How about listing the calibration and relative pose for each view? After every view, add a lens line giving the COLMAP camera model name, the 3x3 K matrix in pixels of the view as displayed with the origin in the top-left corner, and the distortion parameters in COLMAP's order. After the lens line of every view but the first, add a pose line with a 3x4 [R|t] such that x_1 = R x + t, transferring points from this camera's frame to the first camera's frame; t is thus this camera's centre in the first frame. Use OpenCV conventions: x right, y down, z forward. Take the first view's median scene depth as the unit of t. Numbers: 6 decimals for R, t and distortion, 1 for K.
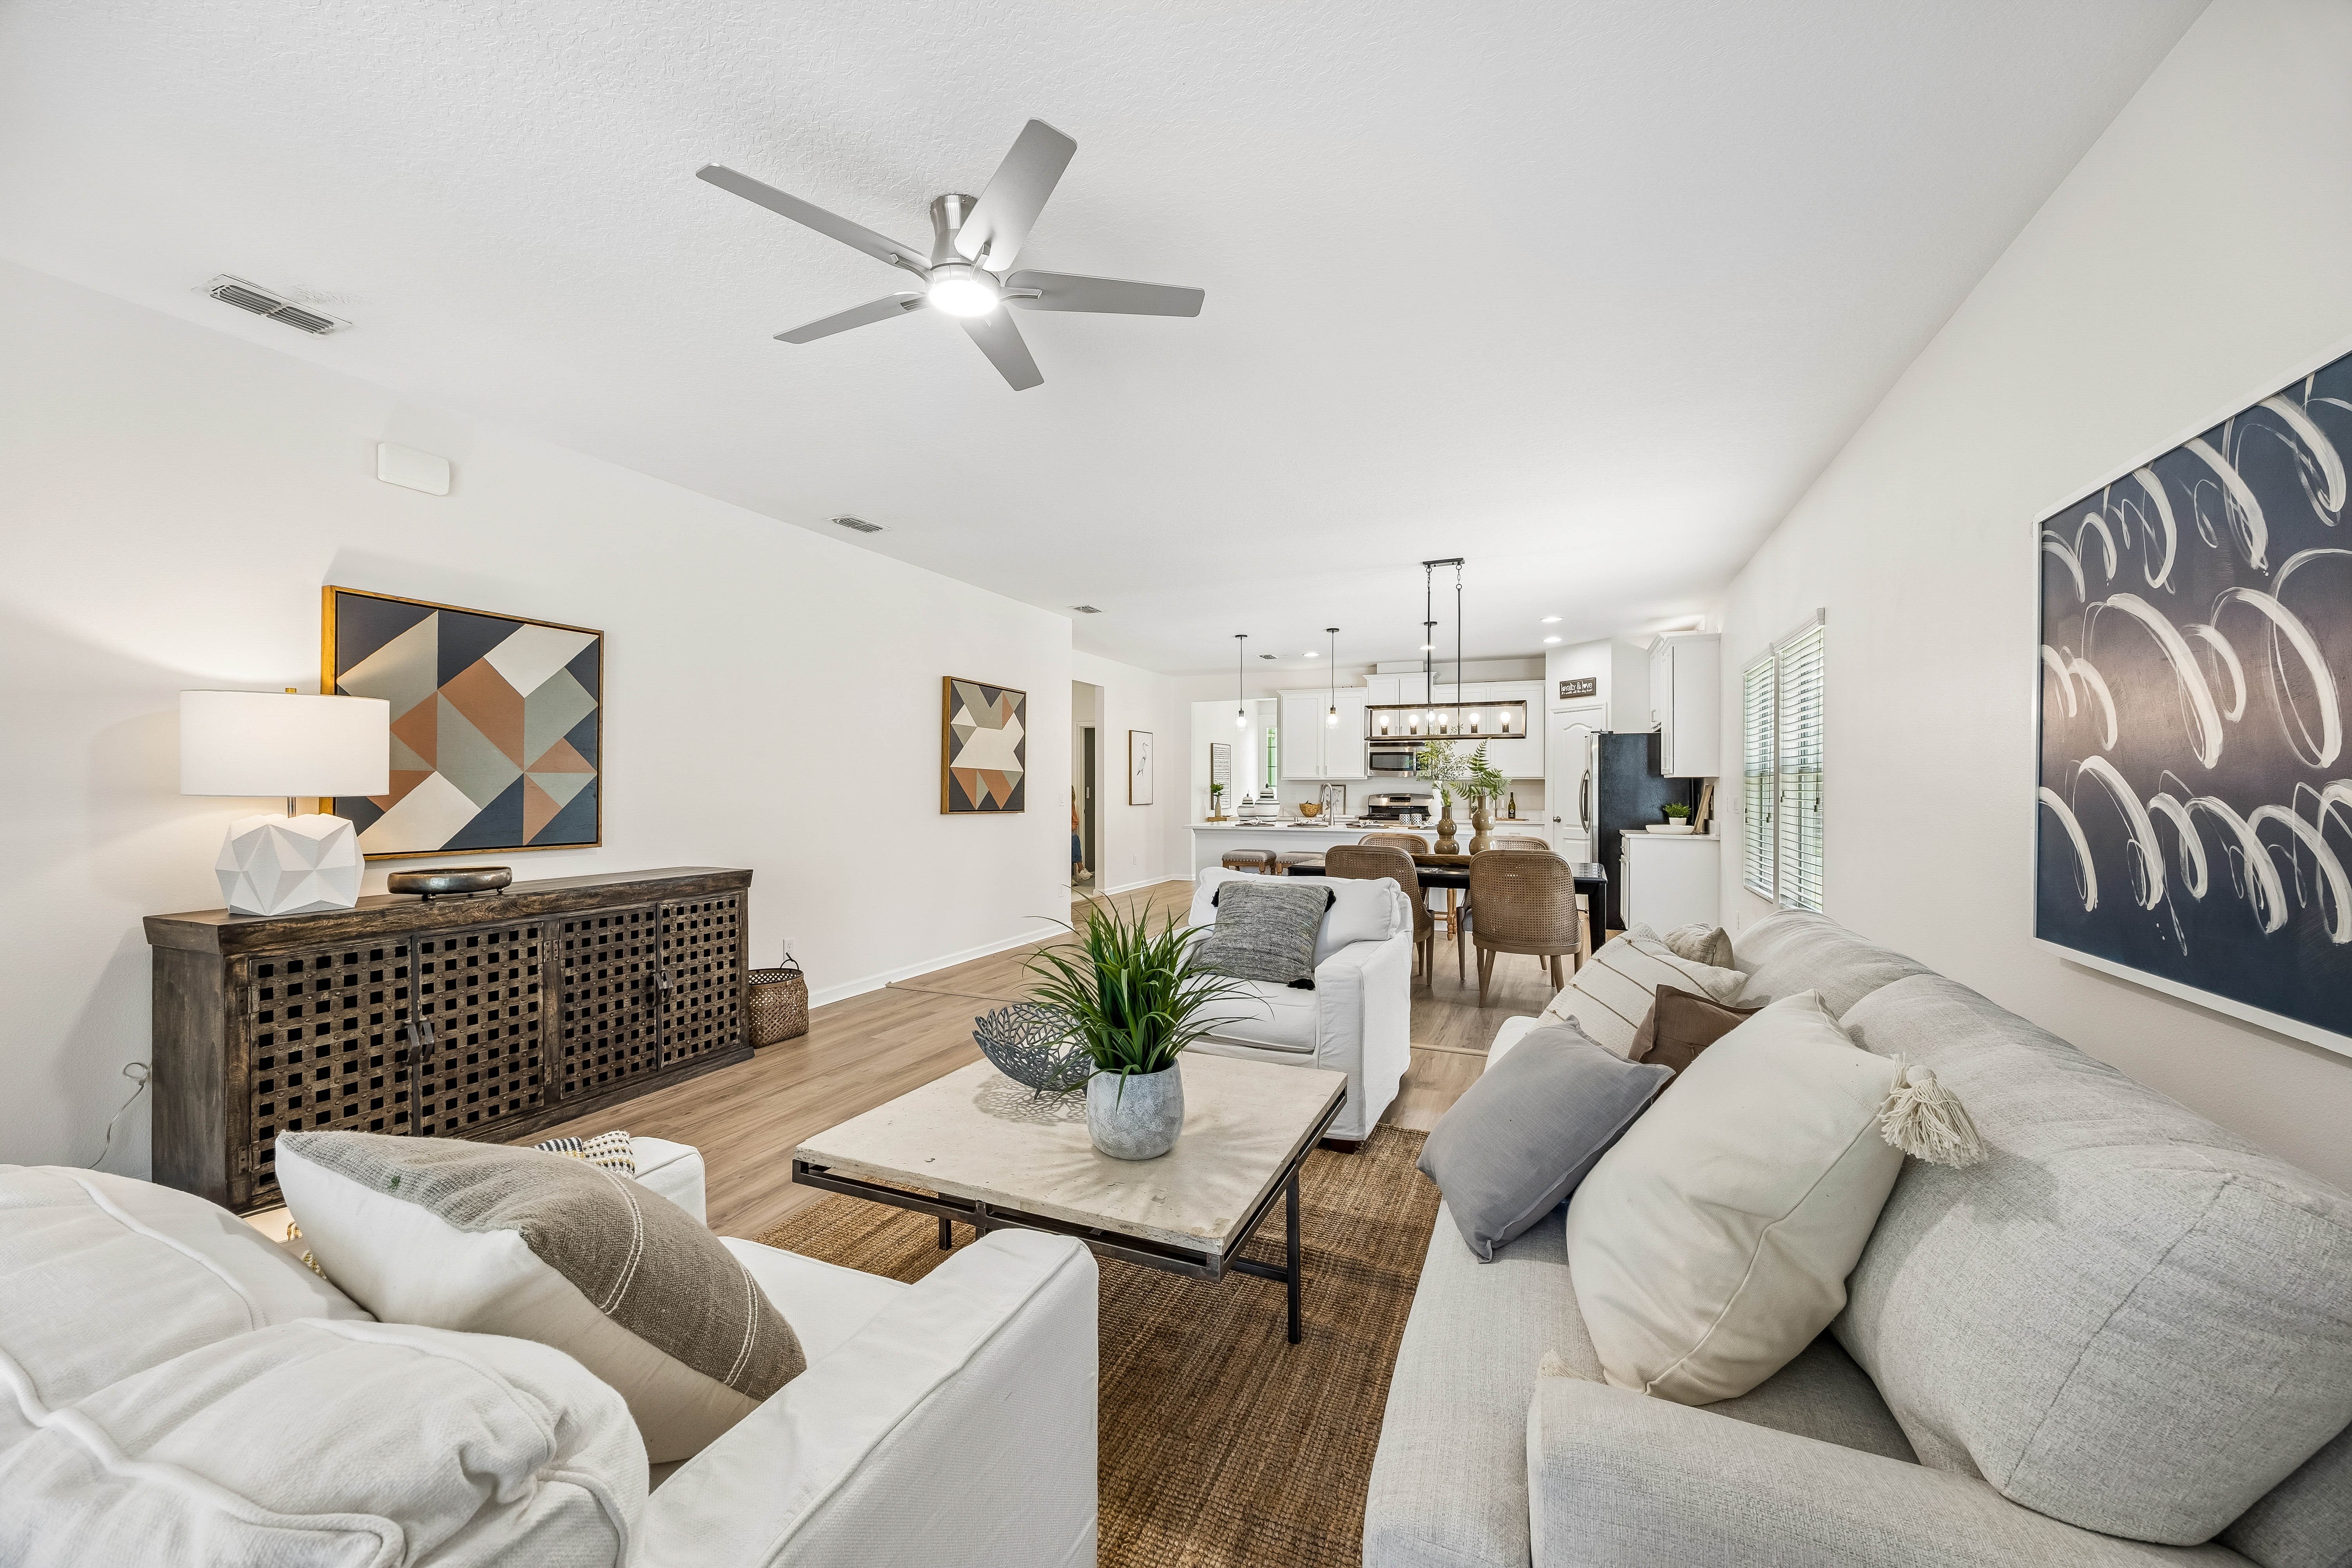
lens RADIAL K [[885.0, 0, 1171.8], [0, 885.0, 784.8], [0, 0, 1]] dist [0.000129, 0.000022]
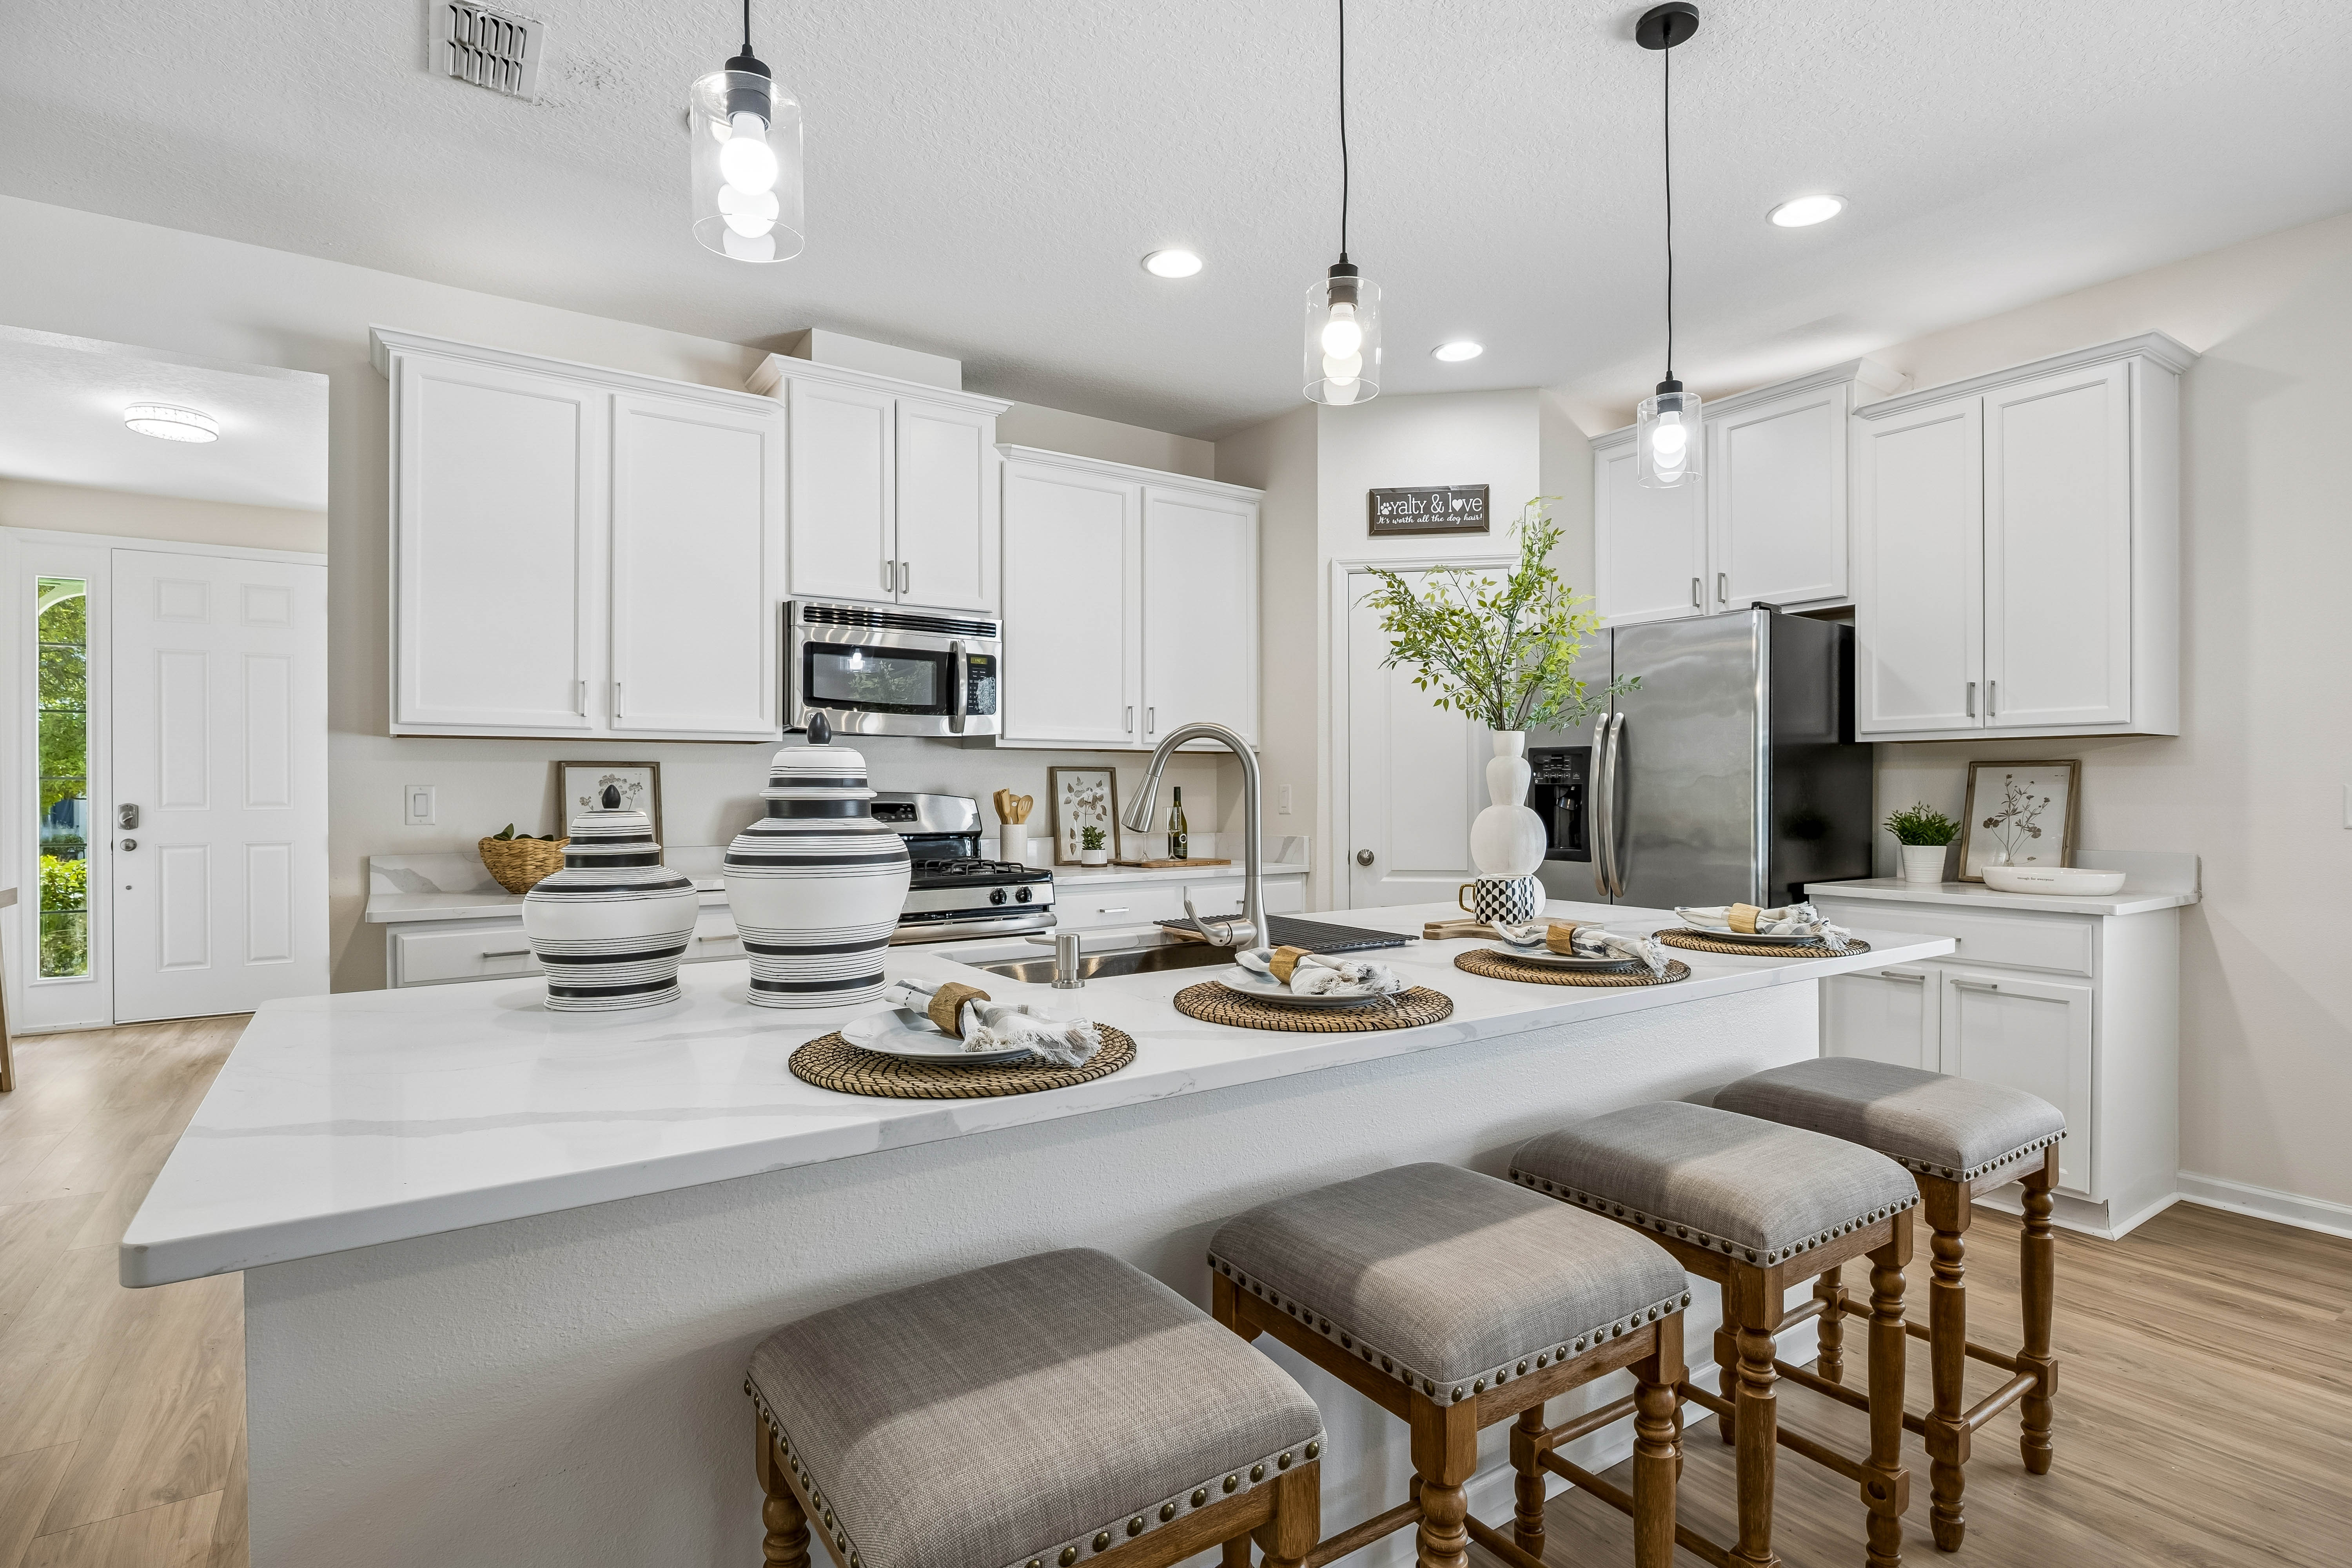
lens RADIAL K [[1155.0, 0, 1176.0], [0, 1155.0, 784.0], [0, 0, 1]] dist [-0.003907, 0.000190]
pose [[0.526637, 0.000064, 0.850090, -0.053050], [0.001182, 0.999999, -0.000807, 0.023549], [-0.850090, 0.001430, 0.526636, 2.364603]]
